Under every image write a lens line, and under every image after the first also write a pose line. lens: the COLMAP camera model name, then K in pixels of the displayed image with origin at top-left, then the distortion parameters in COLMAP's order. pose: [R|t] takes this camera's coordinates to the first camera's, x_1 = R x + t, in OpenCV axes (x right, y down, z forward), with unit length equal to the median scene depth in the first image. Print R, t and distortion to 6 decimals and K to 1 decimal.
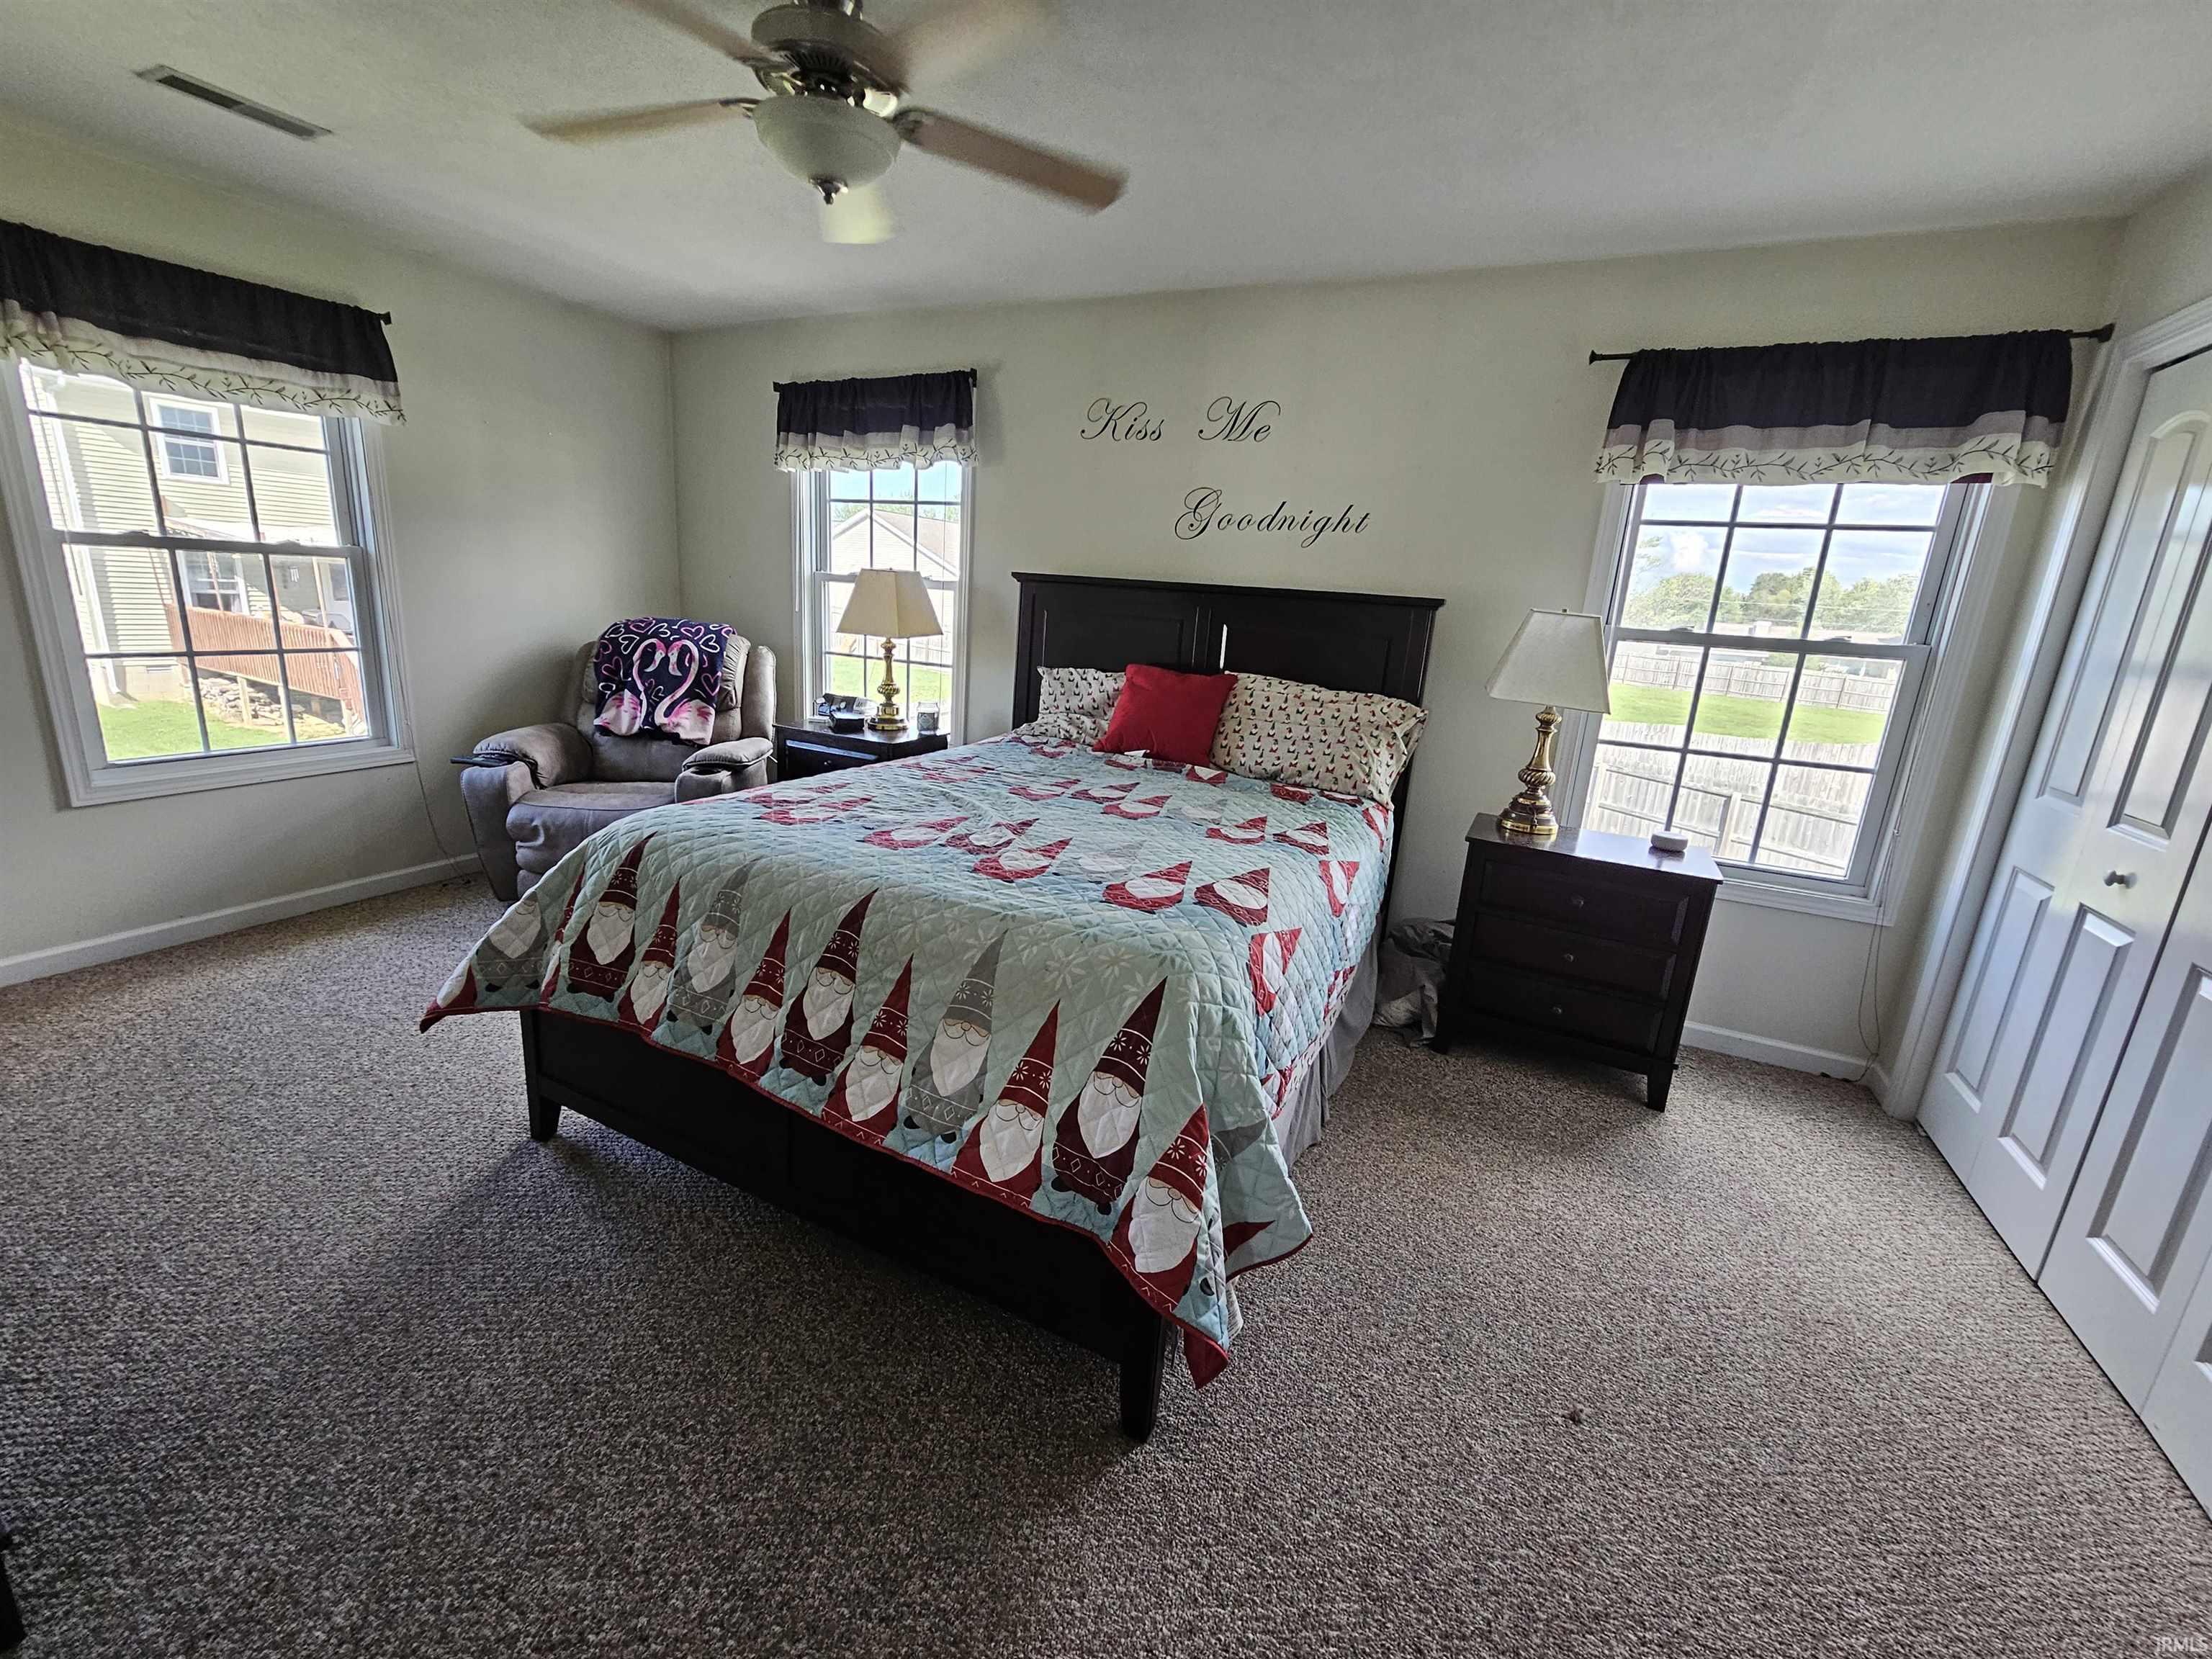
lens RADIAL K [[916.2, 0, 1104.2], [0, 916.2, 823.2], [0, 0, 1]] dist [0.001209, 0.000218]
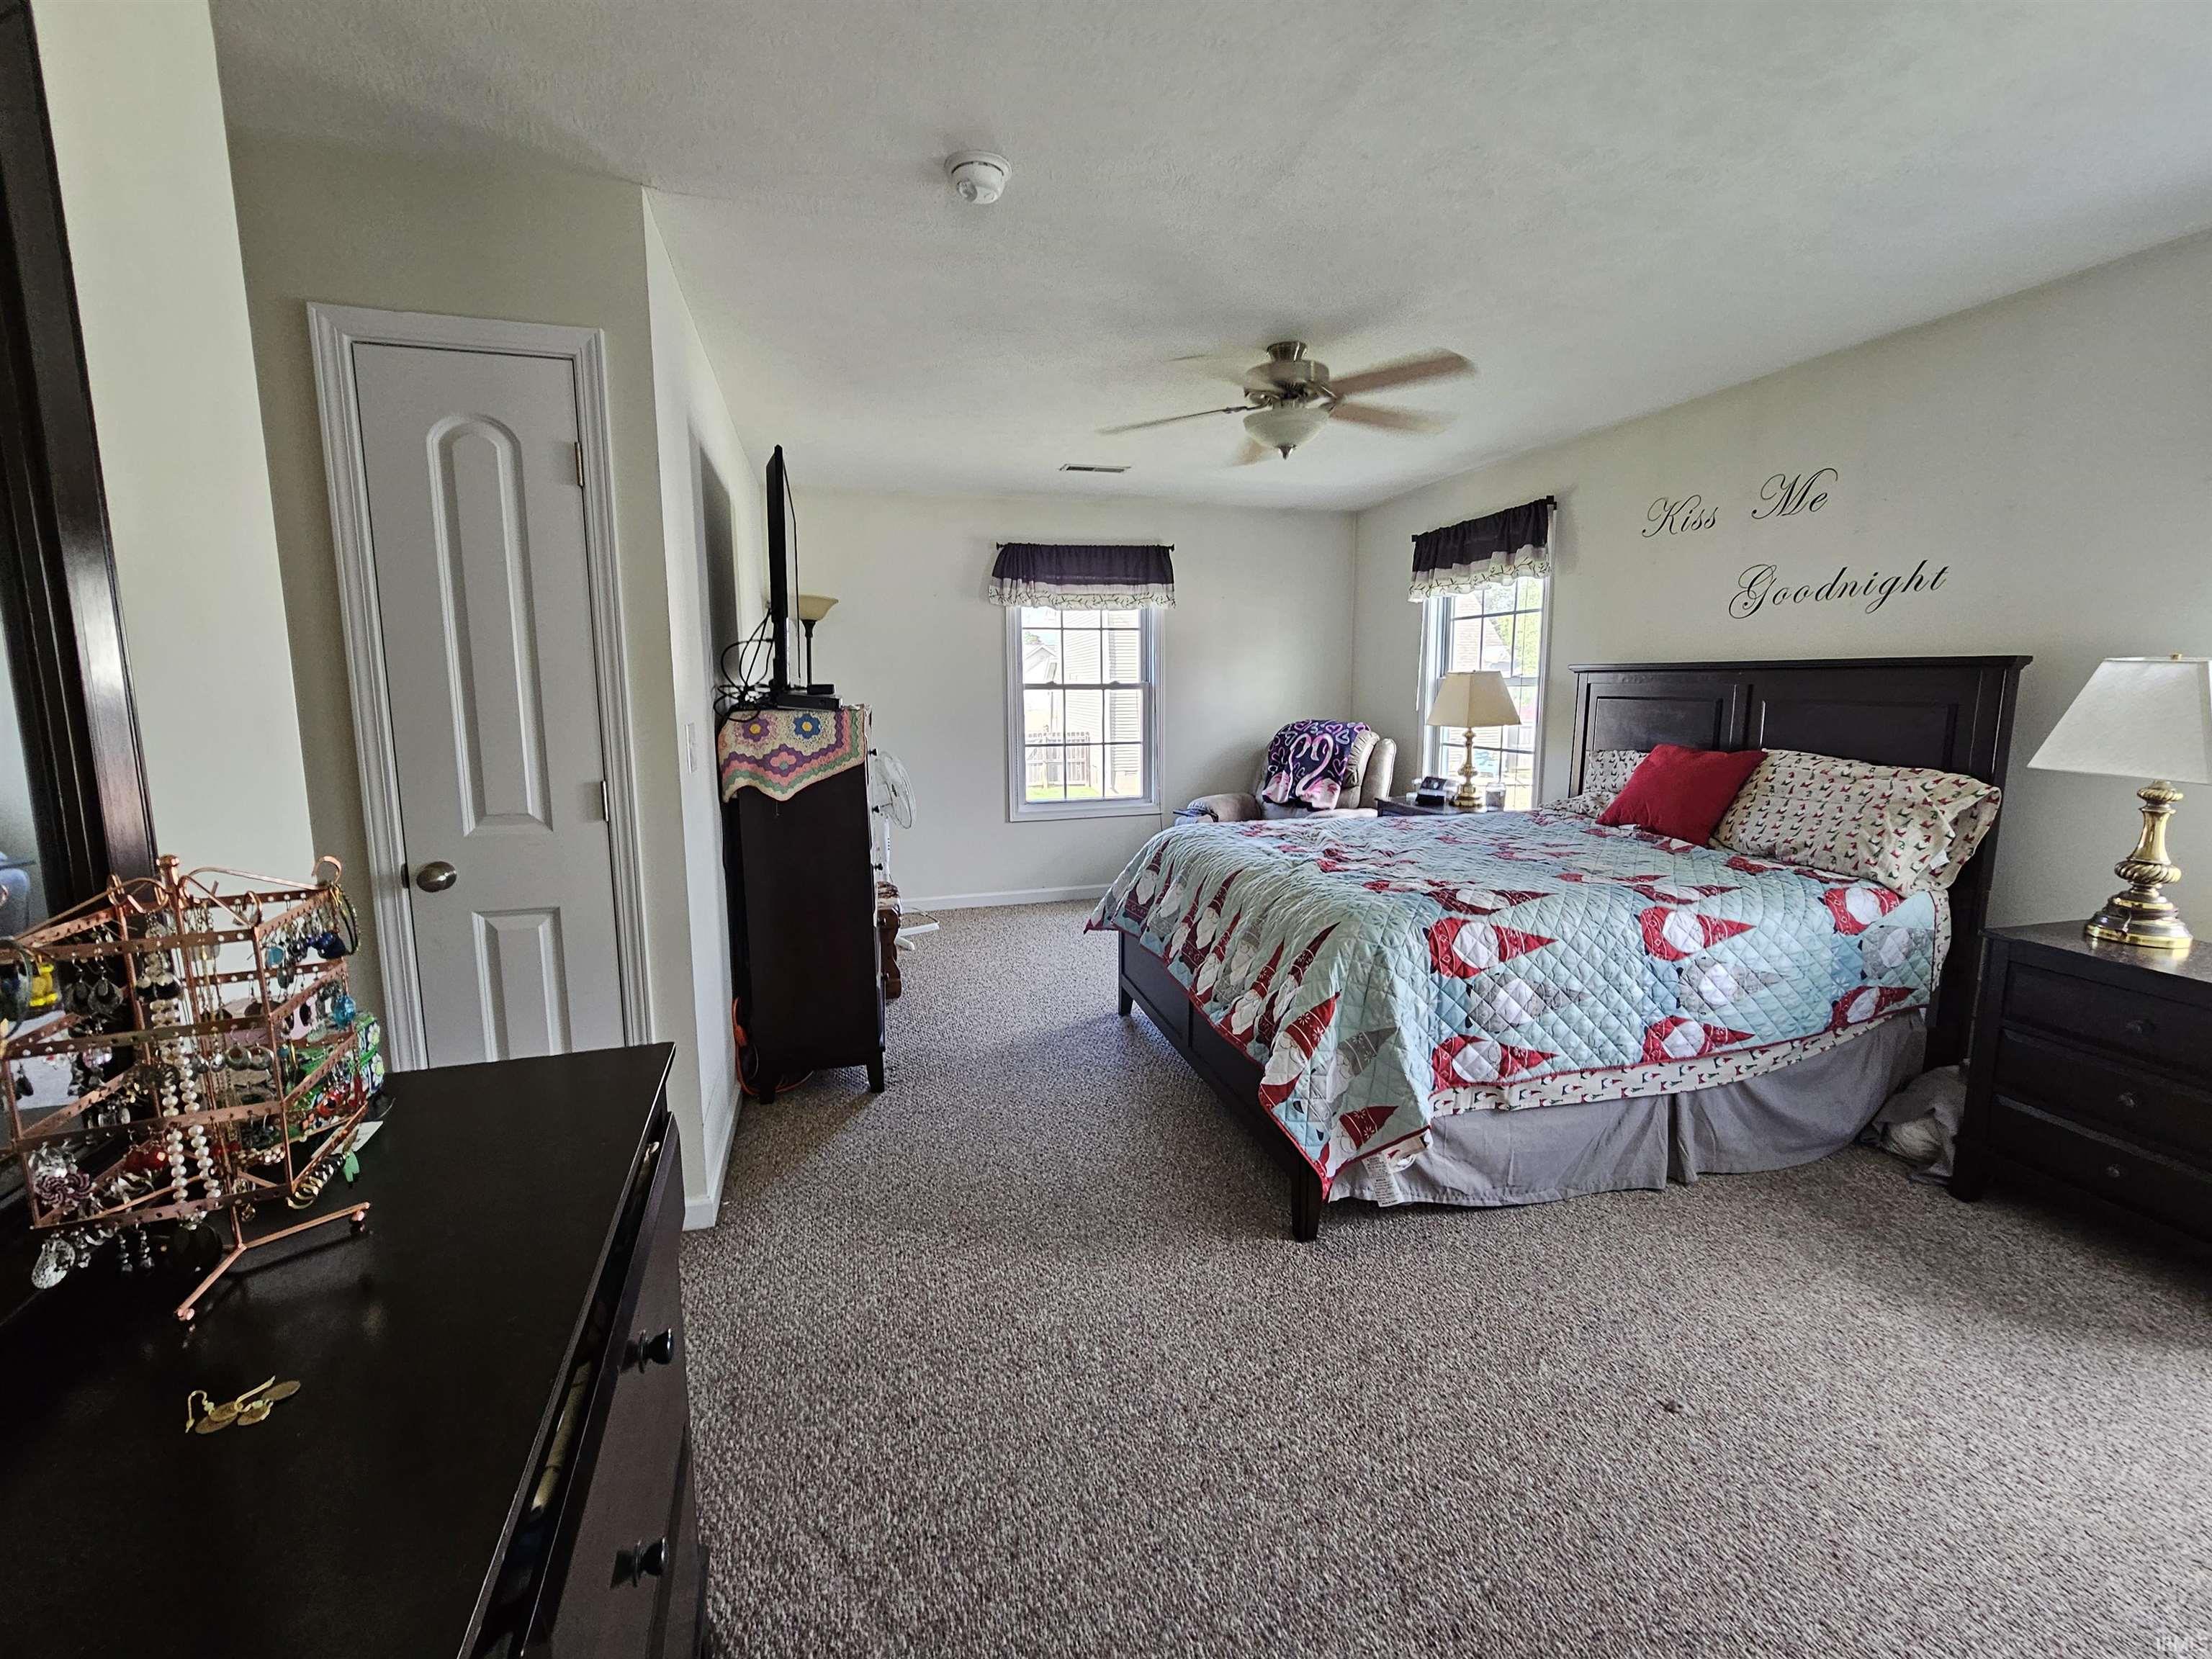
lens RADIAL K [[916.2, 0, 1099.3], [0, 916.2, 820.5], [0, 0, 1]] dist [0.001209, 0.000218]
pose [[0.663815, 0.045962, -0.746483, 0.391384], [-0.139051, 0.988292, -0.062802, 0.065033], [0.734857, 0.145489, 0.662434, -0.132864]]
